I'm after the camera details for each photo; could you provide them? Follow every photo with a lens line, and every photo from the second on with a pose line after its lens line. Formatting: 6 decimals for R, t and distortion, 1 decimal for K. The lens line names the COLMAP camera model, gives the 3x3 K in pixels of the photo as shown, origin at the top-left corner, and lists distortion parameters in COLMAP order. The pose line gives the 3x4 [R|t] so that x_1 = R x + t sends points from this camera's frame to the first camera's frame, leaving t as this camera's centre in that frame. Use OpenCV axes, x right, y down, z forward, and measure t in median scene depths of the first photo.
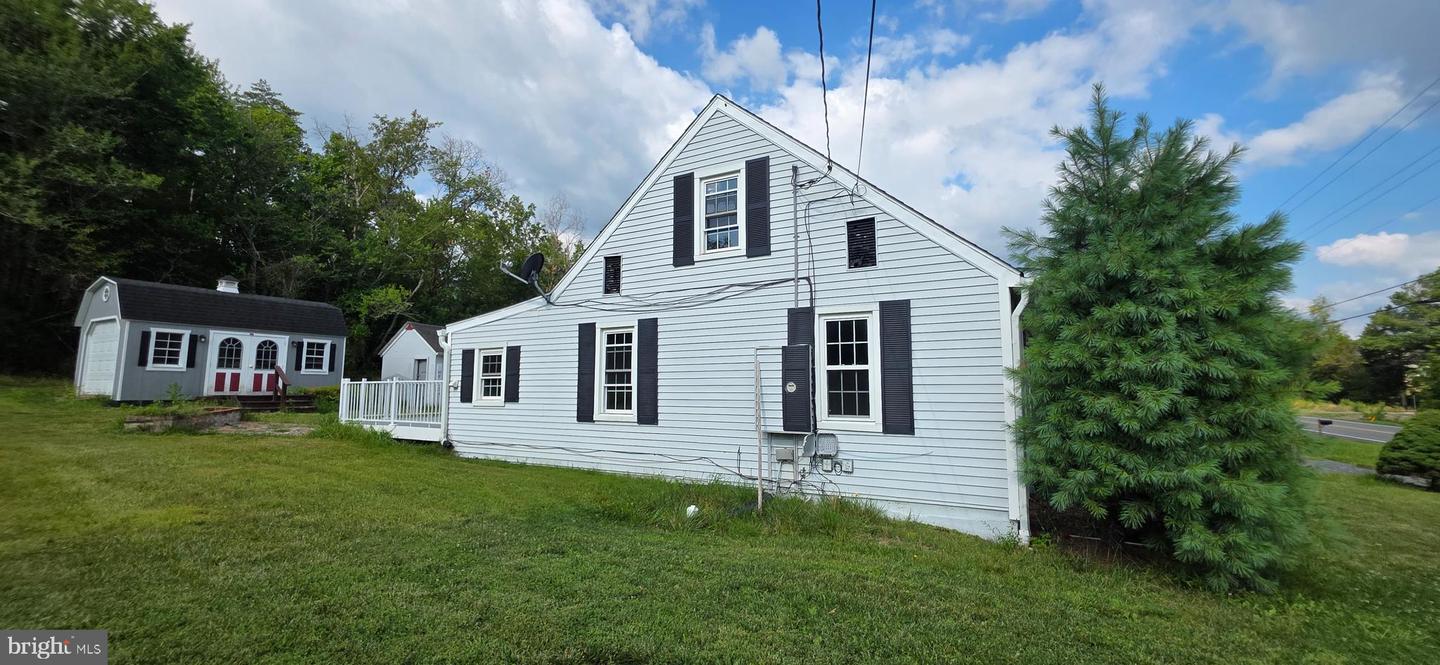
lens RADIAL K [[579.9, 0, 720.0], [0, 579.9, 332.5], [0, 0, 1]] dist [-0.000281, 0.000048]
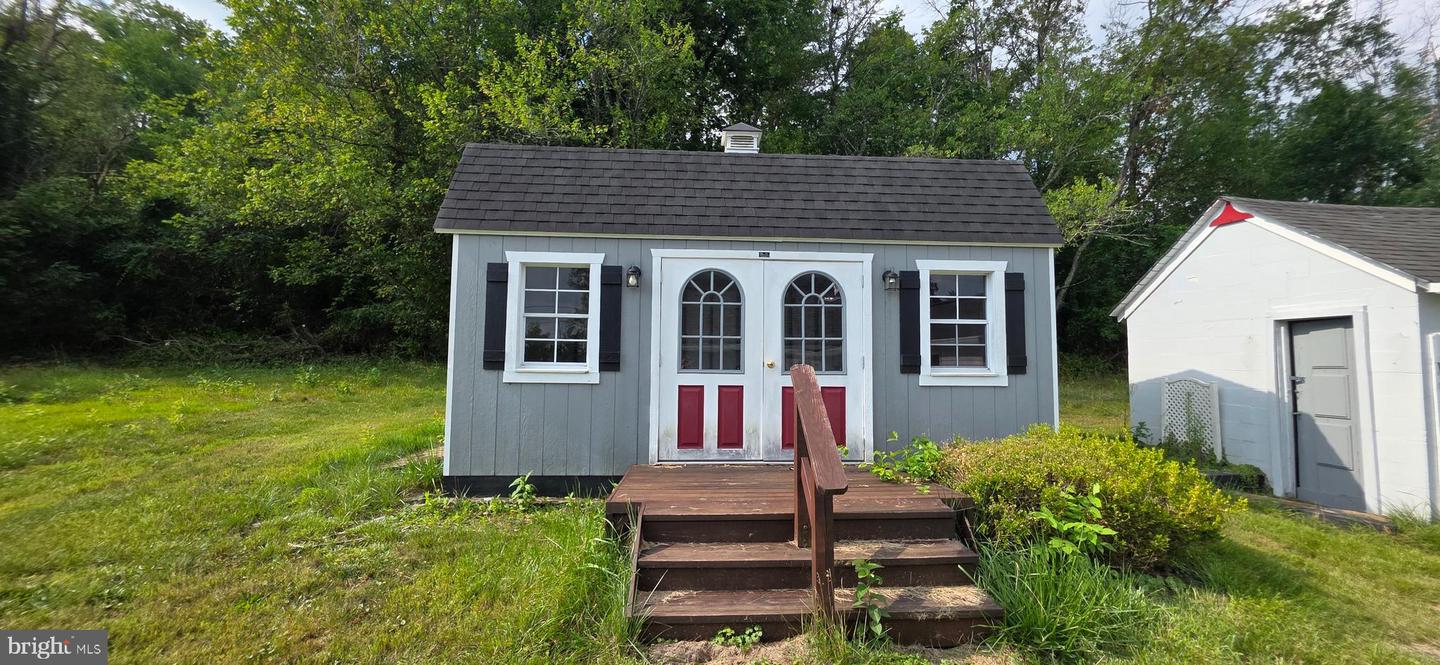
lens RADIAL K [[579.9, 0, 720.0], [0, 579.9, 332.5], [0, 0, 1]] dist [-0.000281, 0.000048]
pose [[0.552707, -0.055389, -0.831533, -0.583145], [0.077653, 0.996871, -0.014787, 0.045980], [0.829750, -0.056399, 0.555278, 0.824299]]
